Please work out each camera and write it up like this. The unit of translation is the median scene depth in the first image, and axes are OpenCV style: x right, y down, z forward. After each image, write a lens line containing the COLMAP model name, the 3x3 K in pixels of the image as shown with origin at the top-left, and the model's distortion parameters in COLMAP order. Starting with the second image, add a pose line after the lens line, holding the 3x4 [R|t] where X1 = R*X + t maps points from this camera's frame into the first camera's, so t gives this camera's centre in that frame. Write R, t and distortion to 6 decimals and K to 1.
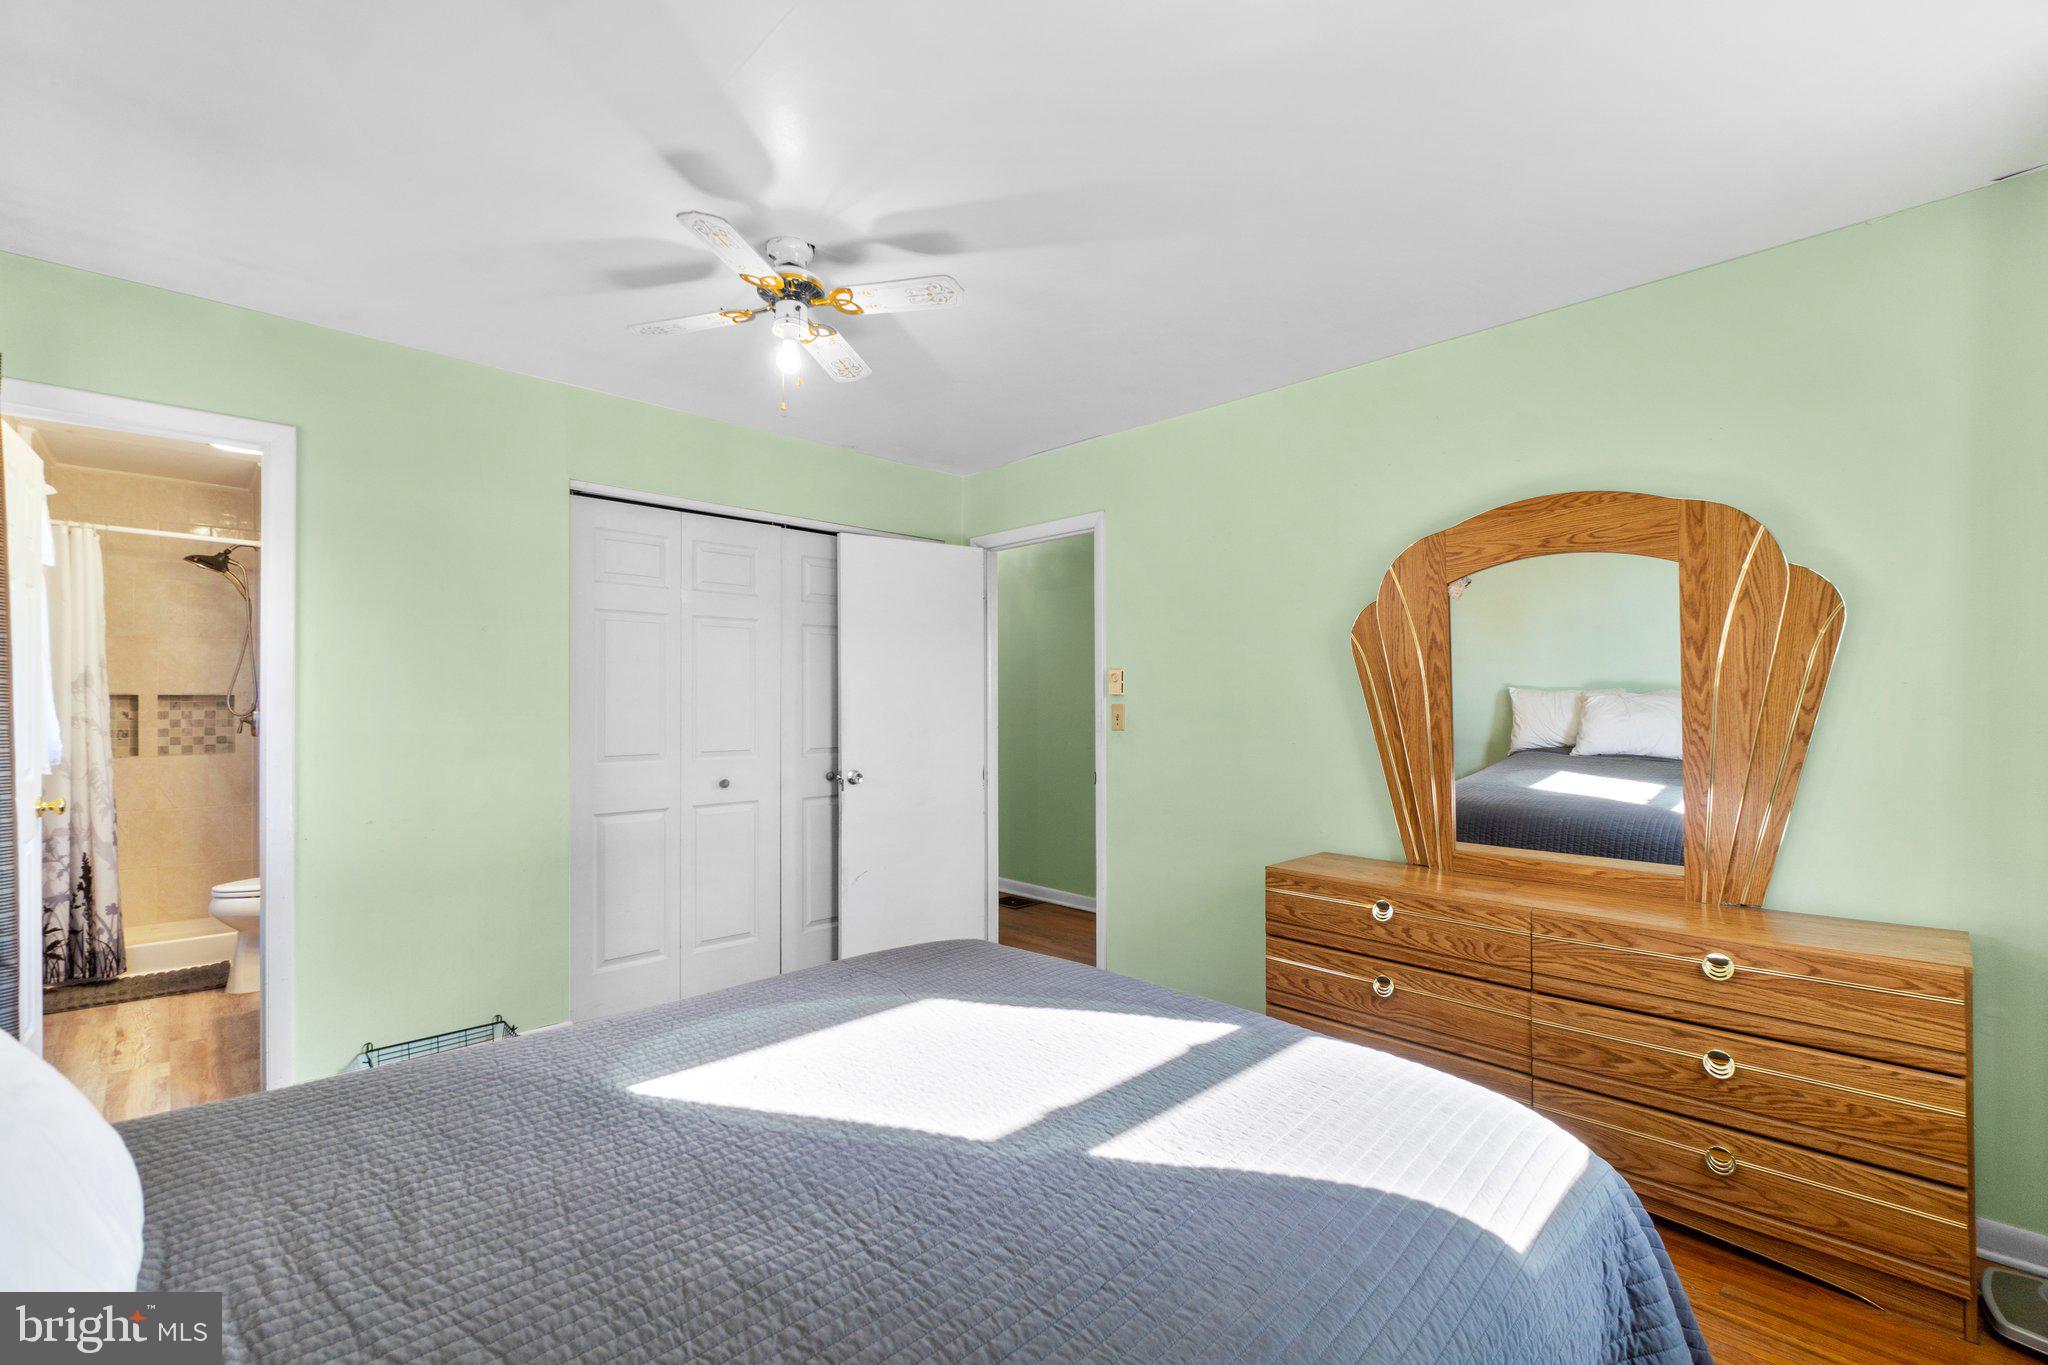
lens RADIAL K [[884.2, 0, 1023.6], [0, 884.2, 683.3], [0, 0, 1]] dist [-0.002622, 0.000071]
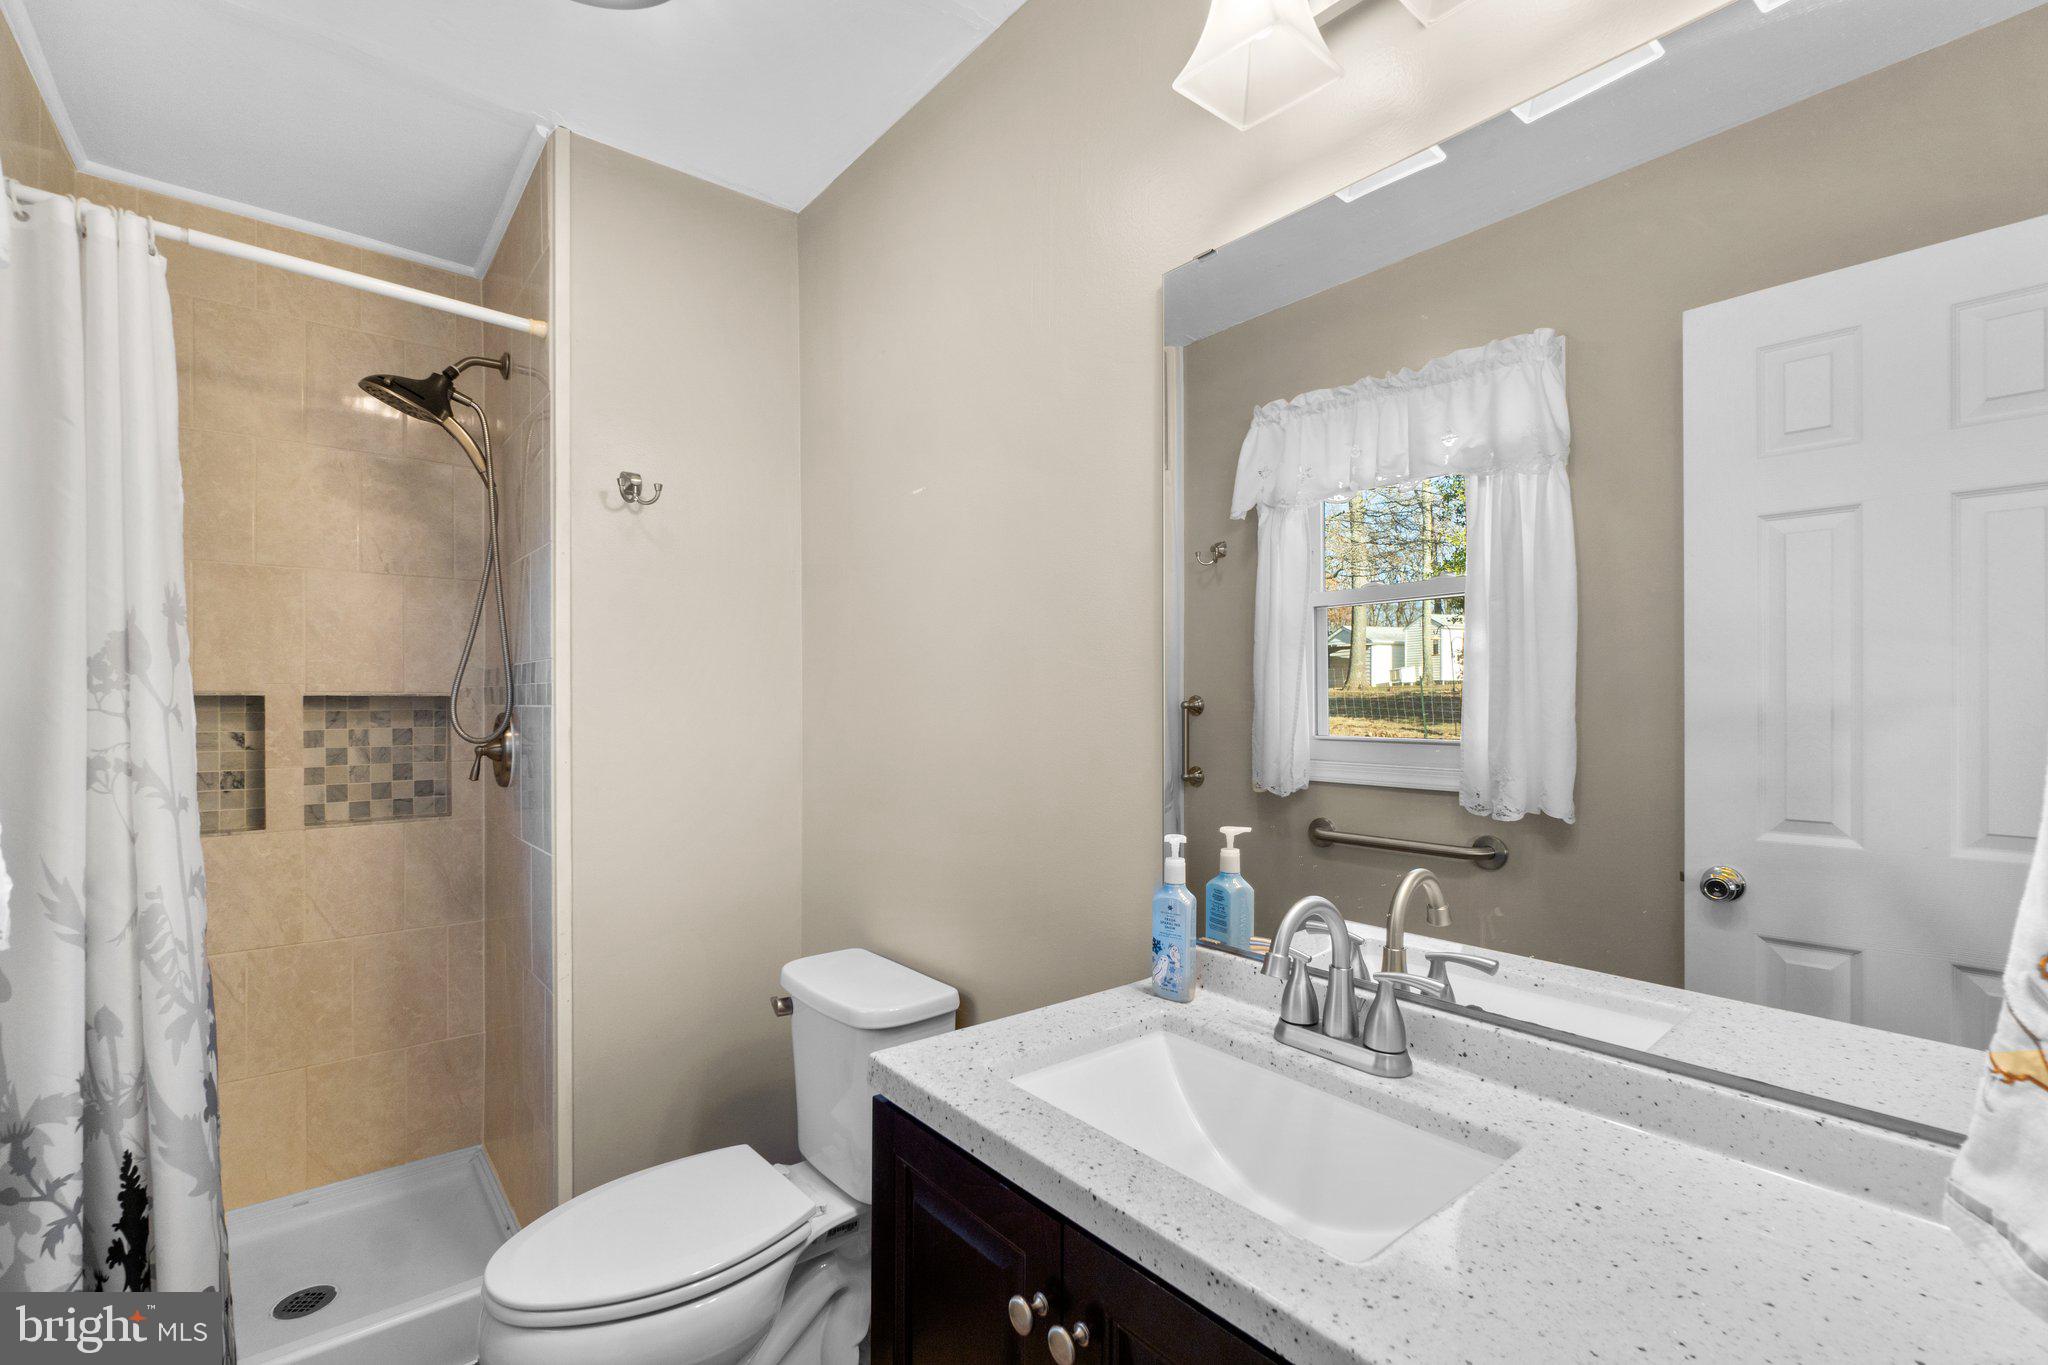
lens RADIAL K [[884.2, 0, 1023.3], [0, 884.2, 697.9], [0, 0, 1]] dist [-0.002622, 0.000071]
pose [[0.997520, 0.004990, -0.070207, -0.590103], [-0.004120, 0.999913, 0.012522, 0.007220], [0.070263, -0.012201, 0.997454, 0.582229]]
